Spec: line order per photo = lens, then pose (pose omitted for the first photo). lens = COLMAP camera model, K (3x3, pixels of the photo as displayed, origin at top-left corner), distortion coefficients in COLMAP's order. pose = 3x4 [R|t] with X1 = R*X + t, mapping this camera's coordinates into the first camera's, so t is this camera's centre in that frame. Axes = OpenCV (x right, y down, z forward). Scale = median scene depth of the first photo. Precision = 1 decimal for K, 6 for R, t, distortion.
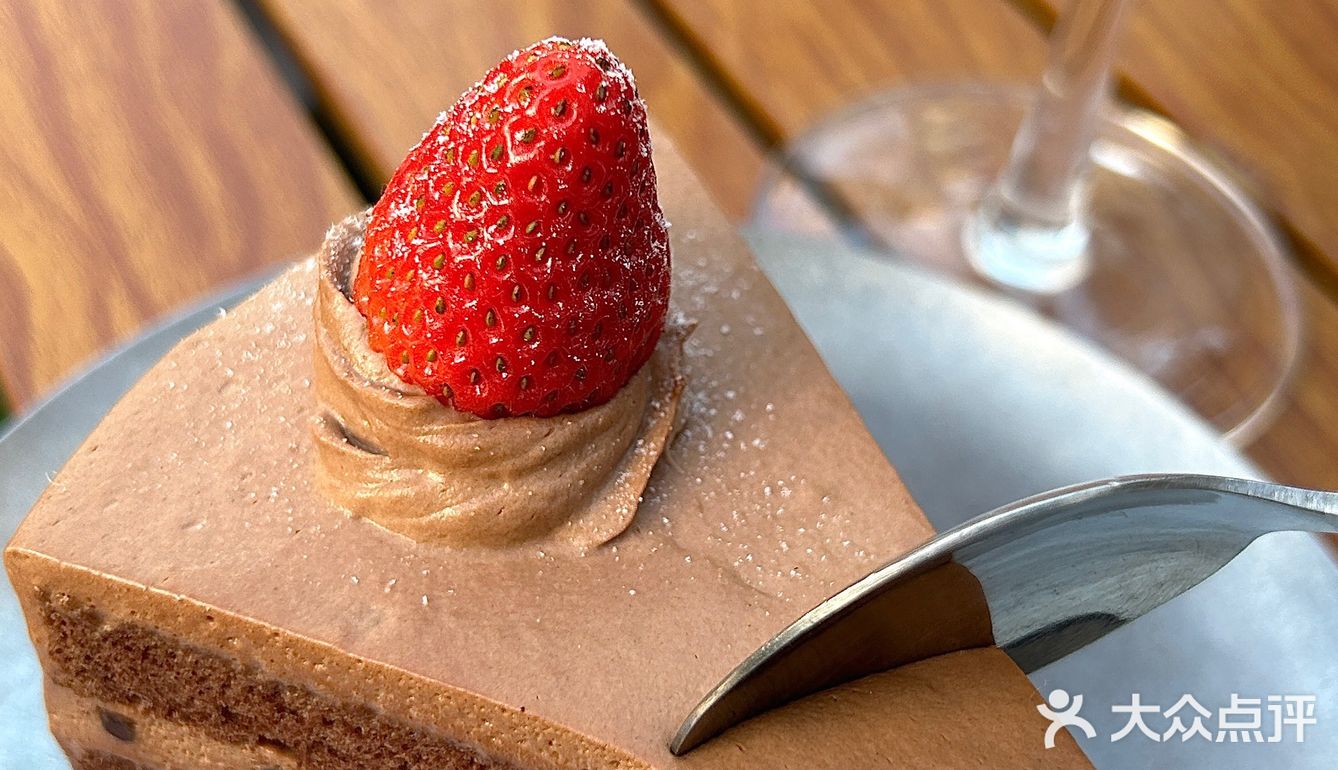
lens RADIAL K [[1635.9, 0, 669.0], [0, 1635.9, 385.0], [0, 0, 1]] dist [-0.019701, -0.012700]
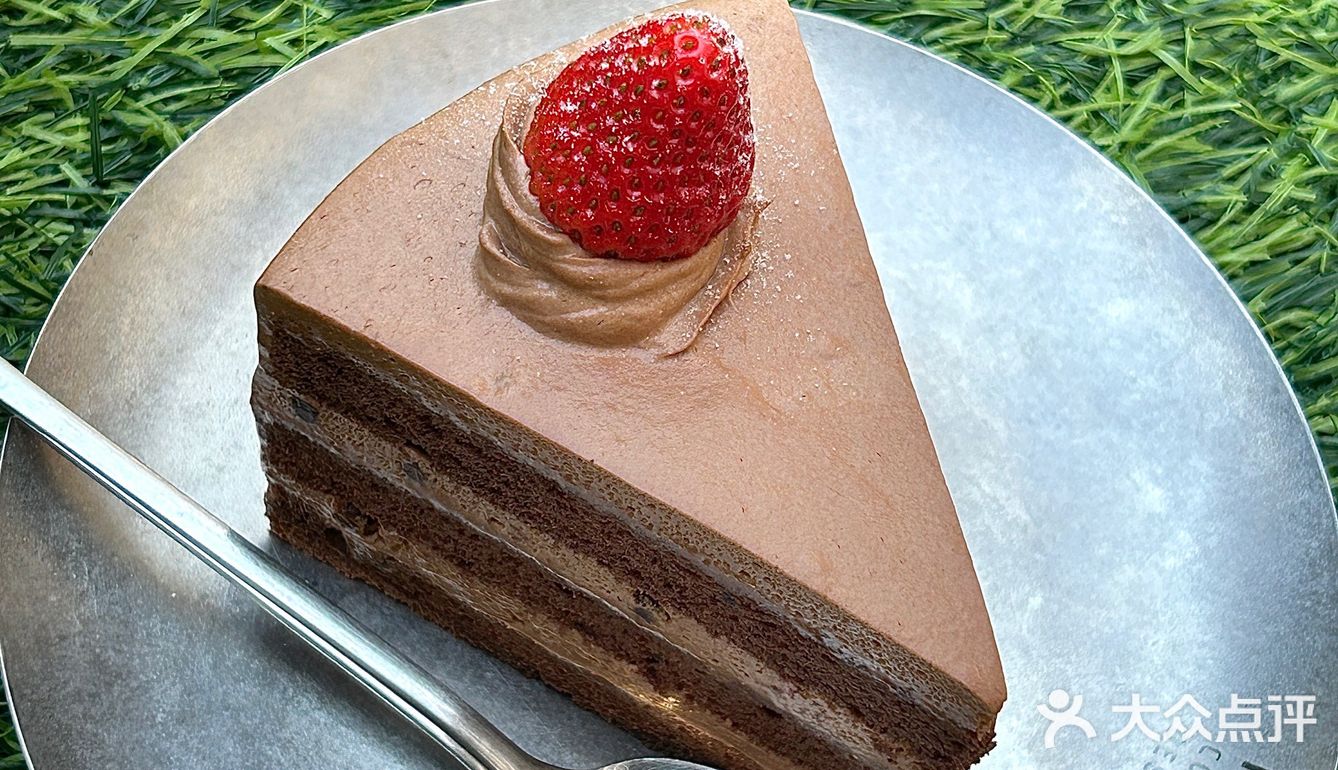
lens RADIAL K [[1998.6, 0, 669.0], [0, 1998.6, 385.0], [0, 0, 1]] dist [0.020763, 0.004455]
pose [[0.980009, 0.189386, -0.060951, 0.071136], [-0.176188, 0.968444, 0.176278, -0.185823], [0.092412, -0.162015, 0.982452, -0.707697]]
